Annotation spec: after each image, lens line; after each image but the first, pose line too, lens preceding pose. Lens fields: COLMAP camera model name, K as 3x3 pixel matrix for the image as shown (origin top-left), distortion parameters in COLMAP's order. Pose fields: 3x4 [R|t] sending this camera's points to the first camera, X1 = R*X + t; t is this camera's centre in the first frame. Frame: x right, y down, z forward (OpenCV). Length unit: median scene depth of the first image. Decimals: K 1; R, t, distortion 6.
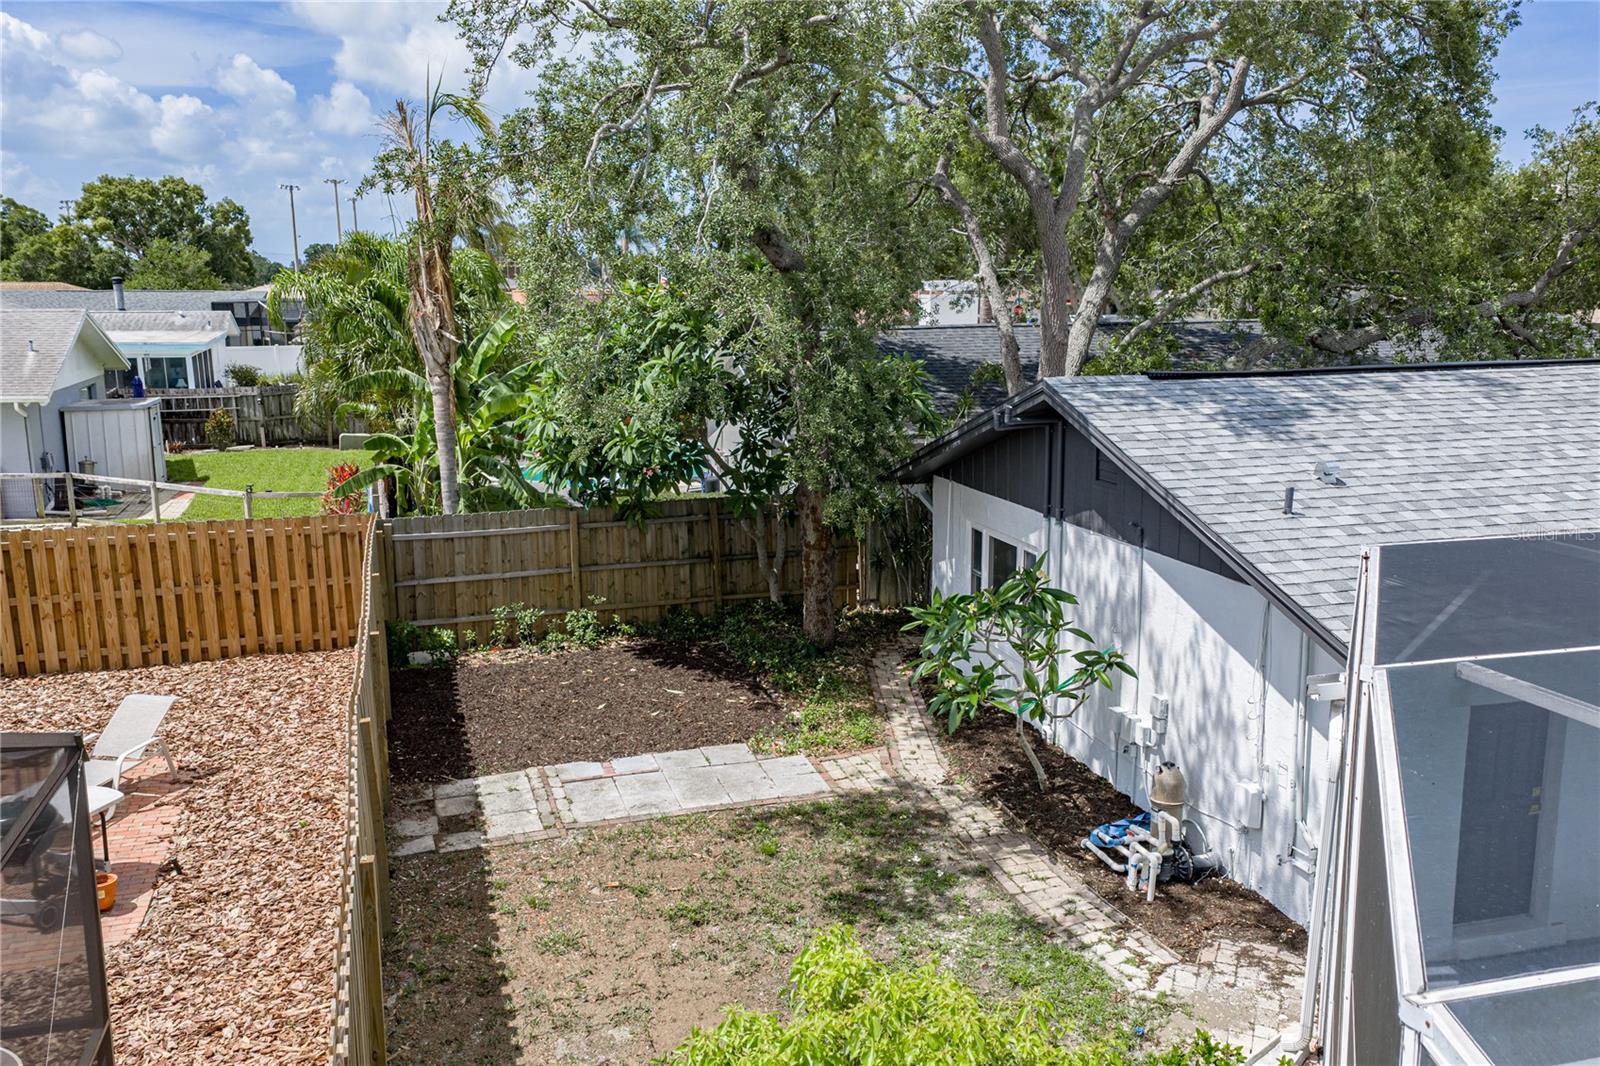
lens RADIAL K [[1329.4, 0, 794.6], [0, 1329.4, 538.5], [0, 0, 1]] dist [0.067876, -0.007227]
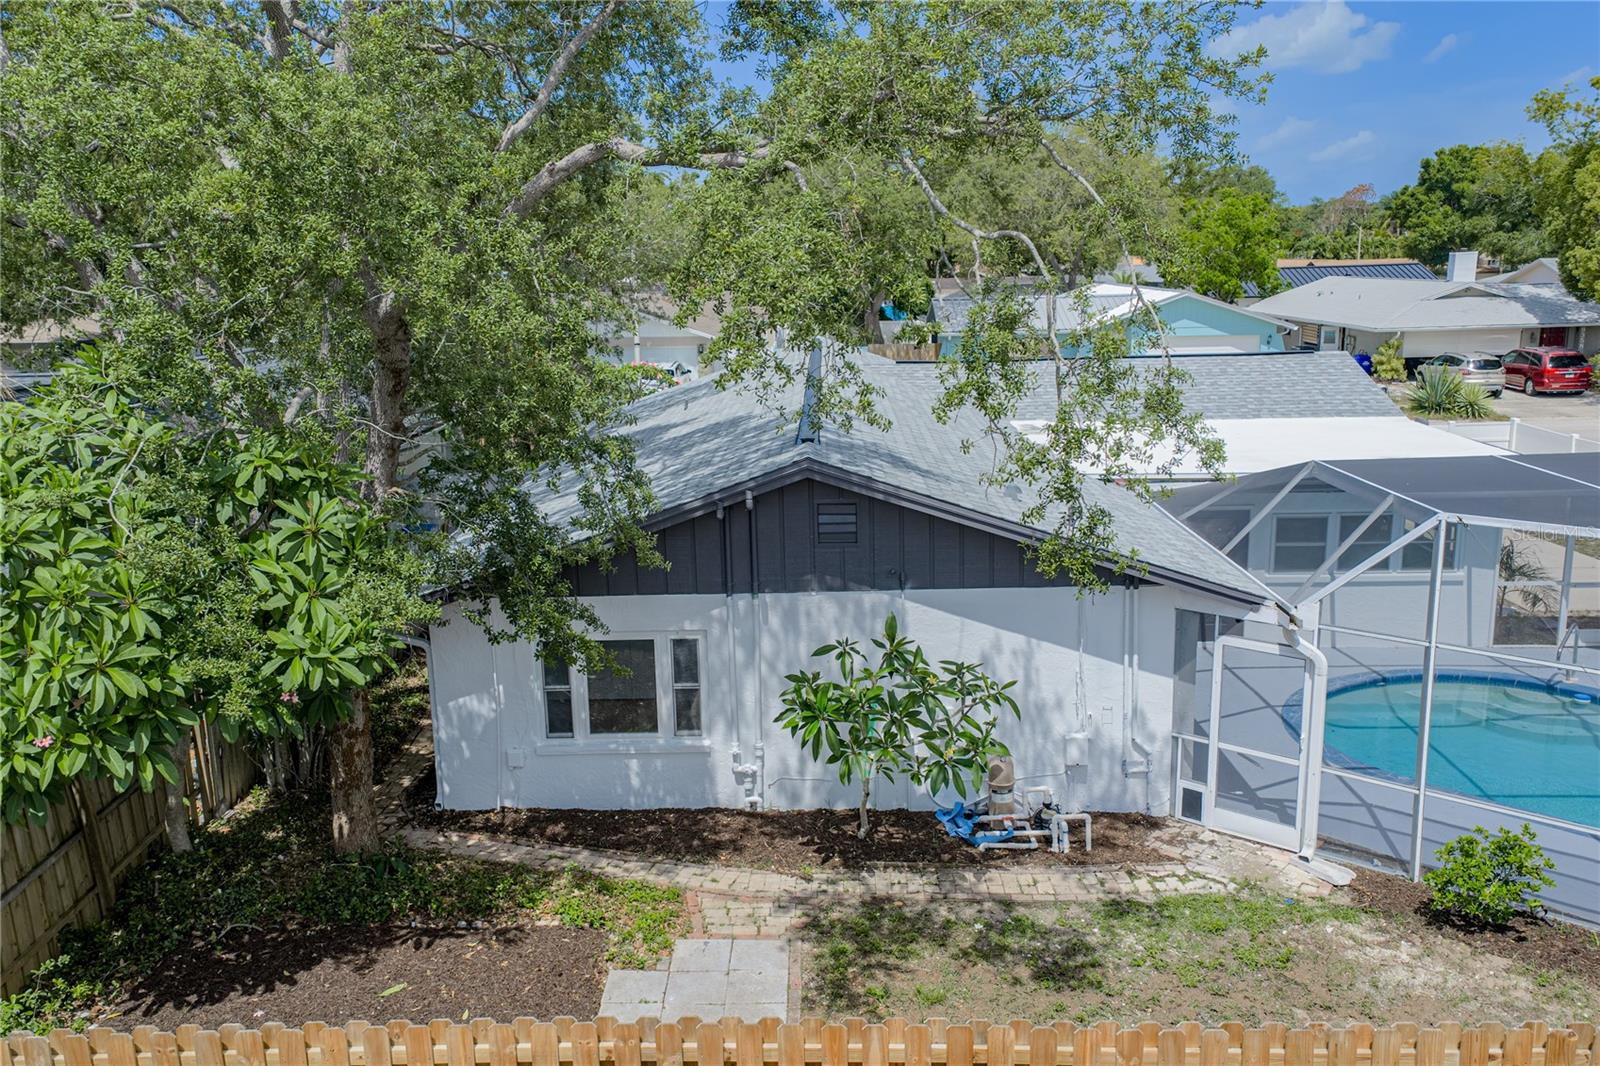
lens RADIAL K [[1329.4, 0, 794.6], [0, 1329.4, 538.5], [0, 0, 1]] dist [0.067876, -0.007227]
pose [[0.300506, -0.208081, 0.930805, -0.768379], [0.202436, 0.967592, 0.150950, -0.214740], [-0.932049, 0.143067, 0.332890, 0.658780]]
